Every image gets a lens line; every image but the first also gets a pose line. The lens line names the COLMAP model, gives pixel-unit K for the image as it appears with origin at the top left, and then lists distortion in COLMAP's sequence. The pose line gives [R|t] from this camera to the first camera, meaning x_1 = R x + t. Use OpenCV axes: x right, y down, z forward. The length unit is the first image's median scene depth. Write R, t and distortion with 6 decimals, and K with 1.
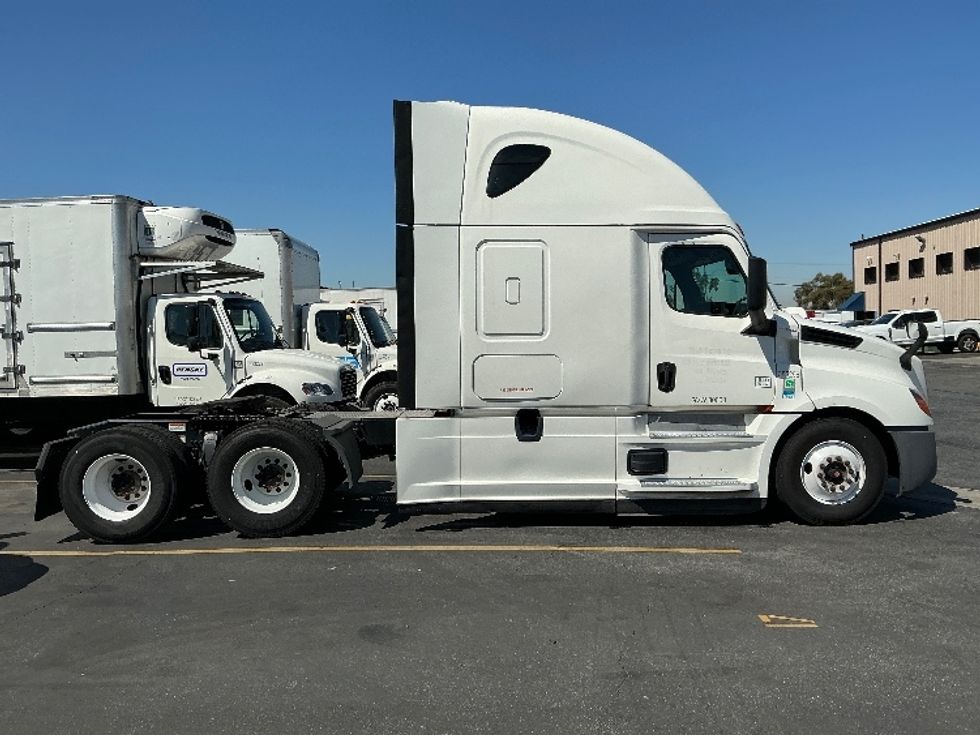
lens RADIAL K [[818.8, 0, 490.0], [0, 818.8, 367.5], [0, 0, 1]] dist [0.139683, -0.295368]
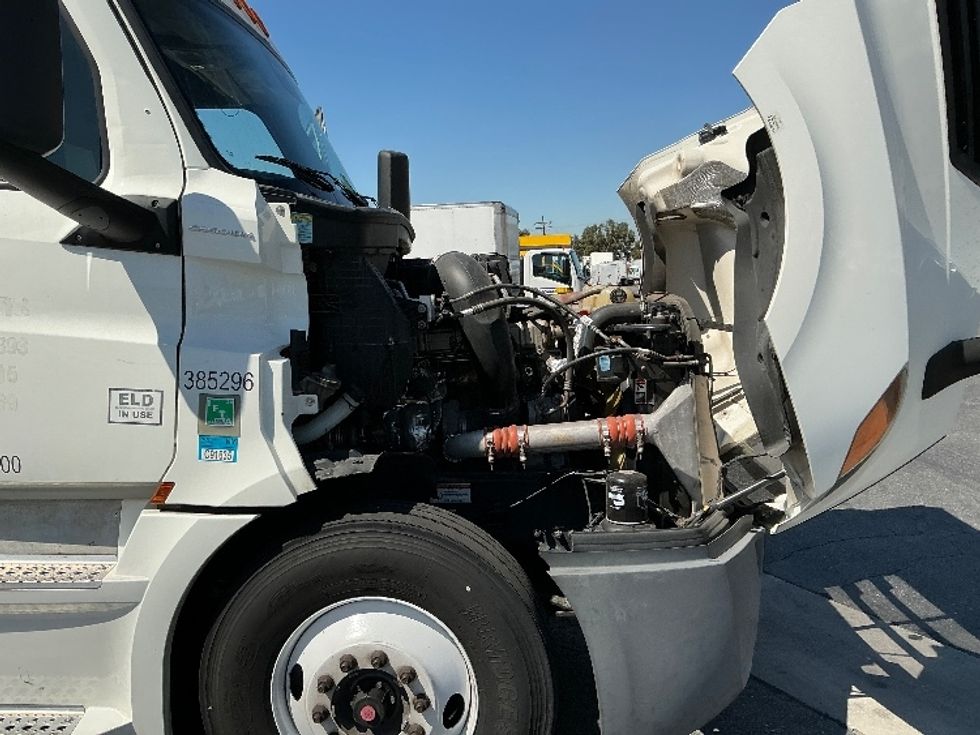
lens RADIAL K [[818.8, 0, 490.0], [0, 818.8, 367.5], [0, 0, 1]] dist [0.139683, -0.295368]
pose [[0.996941, -0.004874, -0.078010, 0.482245], [0.010364, 0.997484, 0.070128, -0.016576], [0.077472, -0.070722, 0.994483, 0.711016]]
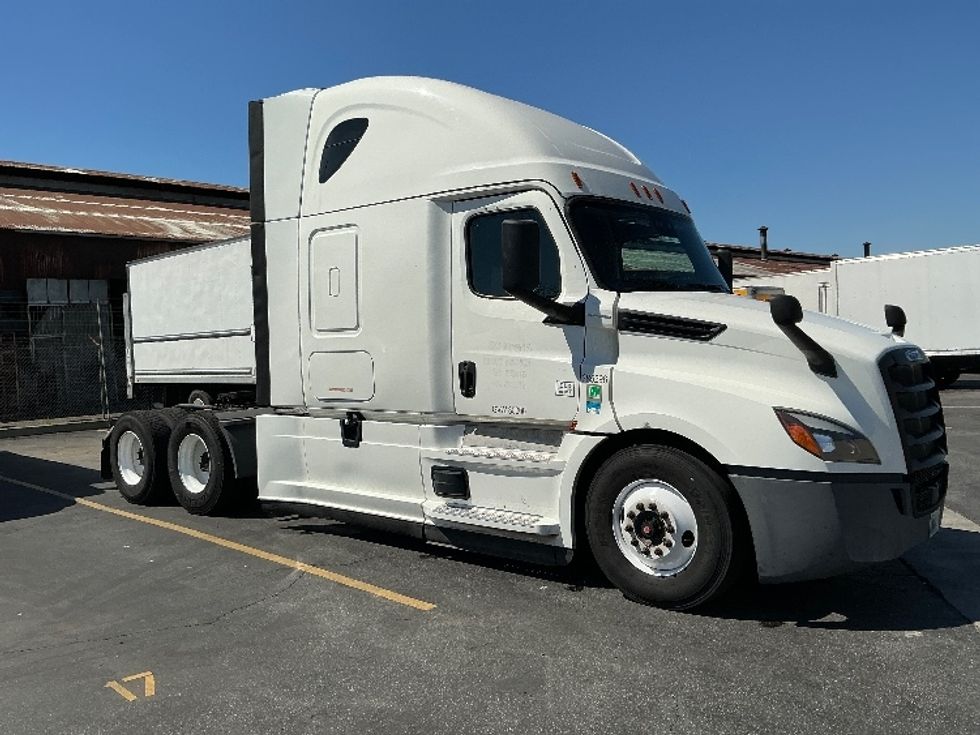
lens RADIAL K [[818.8, 0, 490.0], [0, 818.8, 367.5], [0, 0, 1]] dist [0.139683, -0.295368]
pose [[0.743955, 0.011248, -0.668135, 0.762000], [-0.002848, 0.999903, 0.013662, -0.010805], [0.668224, -0.008261, 0.743915, 0.420513]]
